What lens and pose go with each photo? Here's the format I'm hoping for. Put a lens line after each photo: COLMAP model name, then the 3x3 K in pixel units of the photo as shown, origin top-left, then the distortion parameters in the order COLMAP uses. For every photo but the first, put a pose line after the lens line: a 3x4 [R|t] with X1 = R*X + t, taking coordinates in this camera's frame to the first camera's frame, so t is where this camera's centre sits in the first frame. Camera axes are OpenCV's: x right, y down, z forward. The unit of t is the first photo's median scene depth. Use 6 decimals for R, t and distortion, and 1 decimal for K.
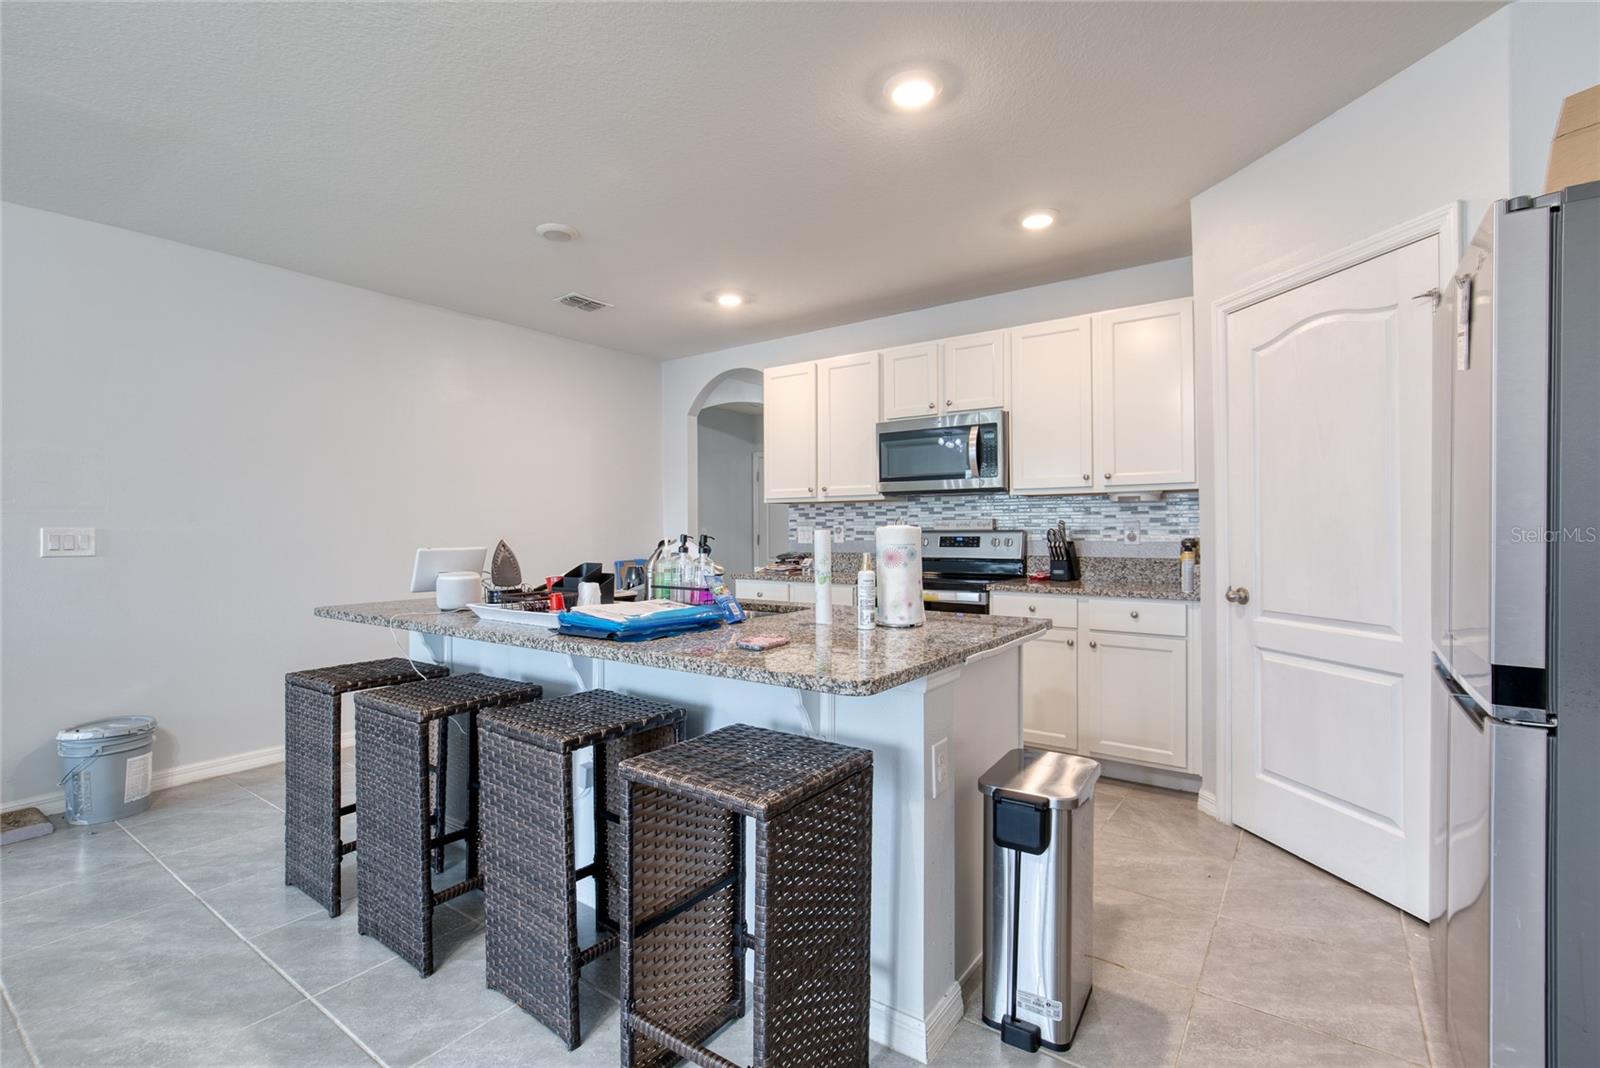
lens RADIAL K [[740.0, 0, 779.9], [0, 740.0, 532.8], [0, 0, 1]] dist [-0.005360, 0.001413]
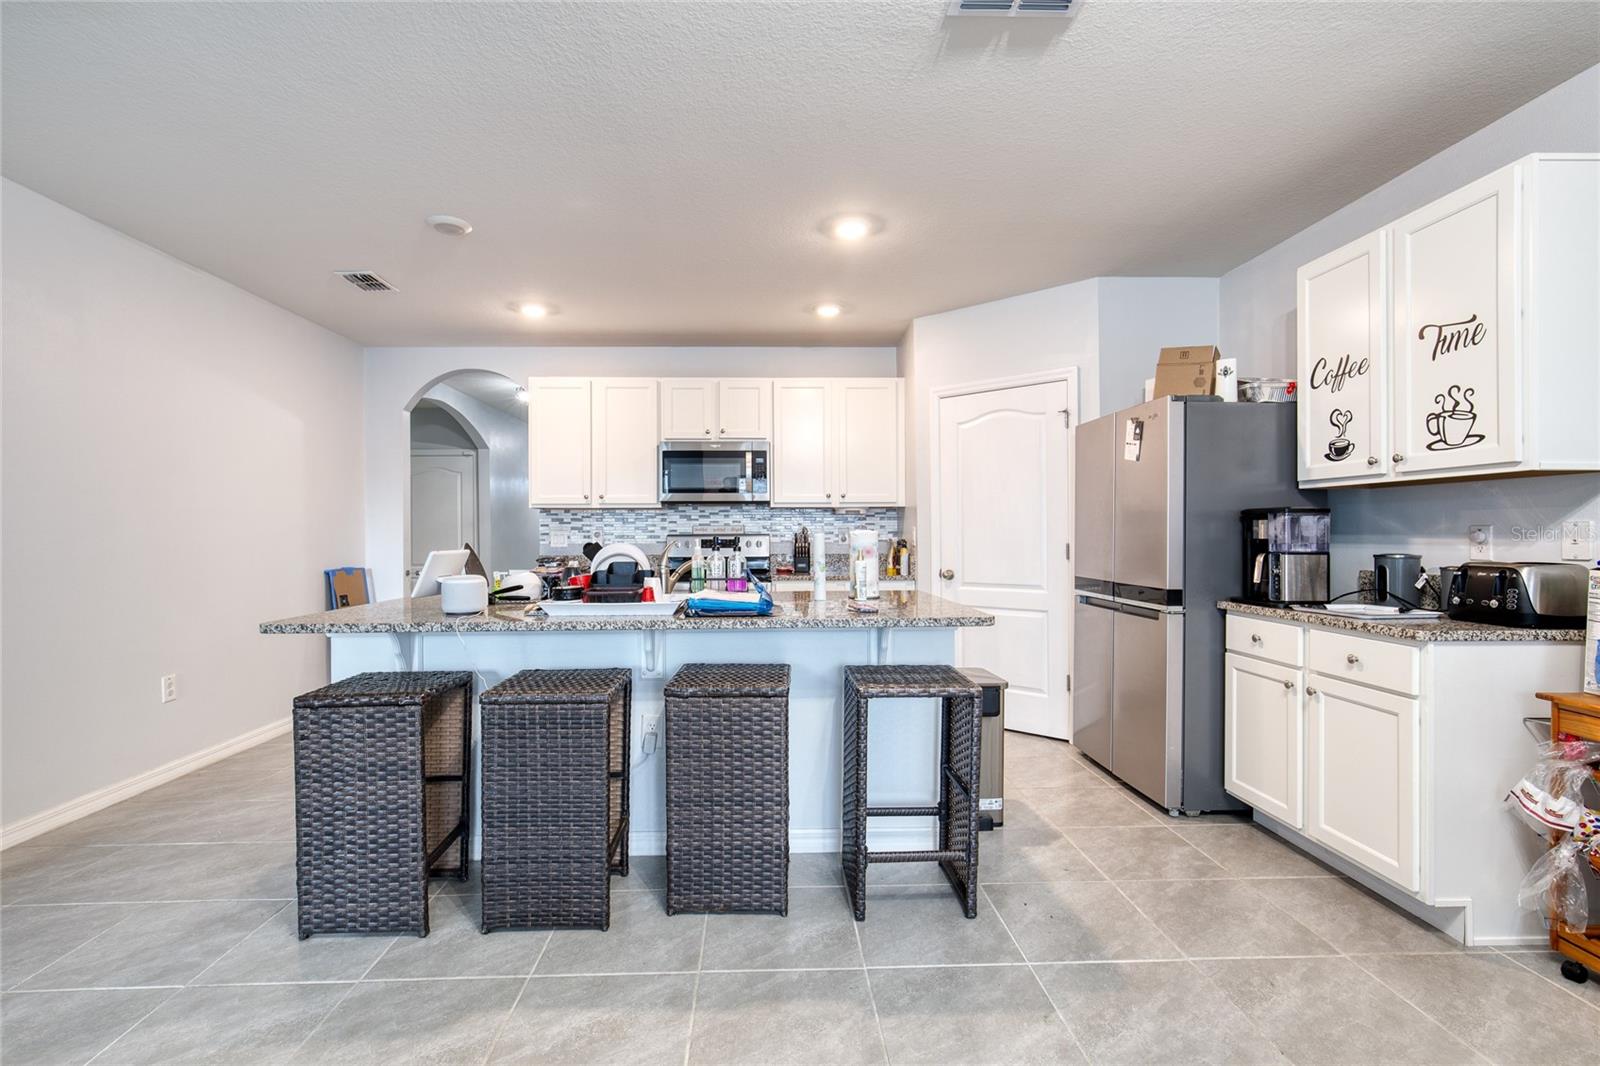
lens RADIAL K [[740.0, 0, 786.7], [0, 740.0, 533.1], [0, 0, 1]] dist [-0.005360, 0.001413]
pose [[0.776891, 0.002805, 0.629628, -0.451393], [0.002985, 0.999962, -0.008139, 0.004705], [-0.629627, 0.008203, 0.776854, -0.021124]]
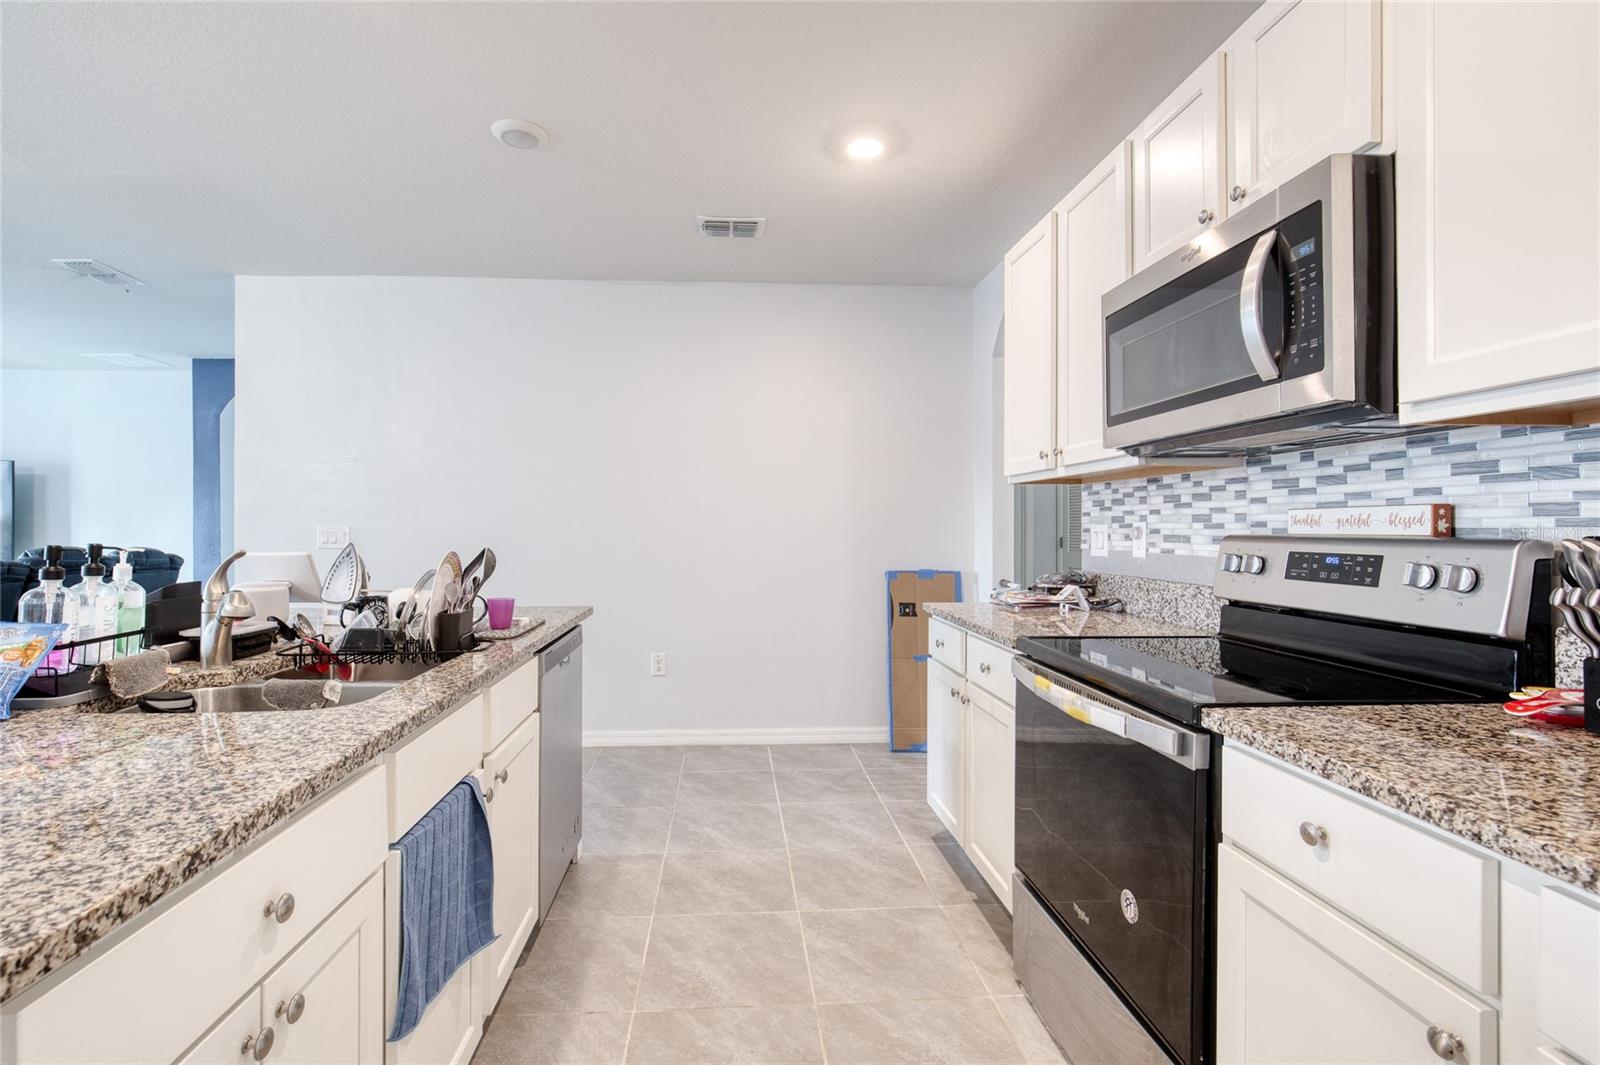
lens RADIAL K [[740.0, 0, 785.9], [0, 740.0, 526.0], [0, 0, 1]] dist [-0.005360, 0.001413]
pose [[0.648689, 0.003221, -0.761047, 0.355378], [-0.005428, 0.999985, -0.000394, -0.007223], [0.761034, 0.004387, 0.648697, 0.573482]]
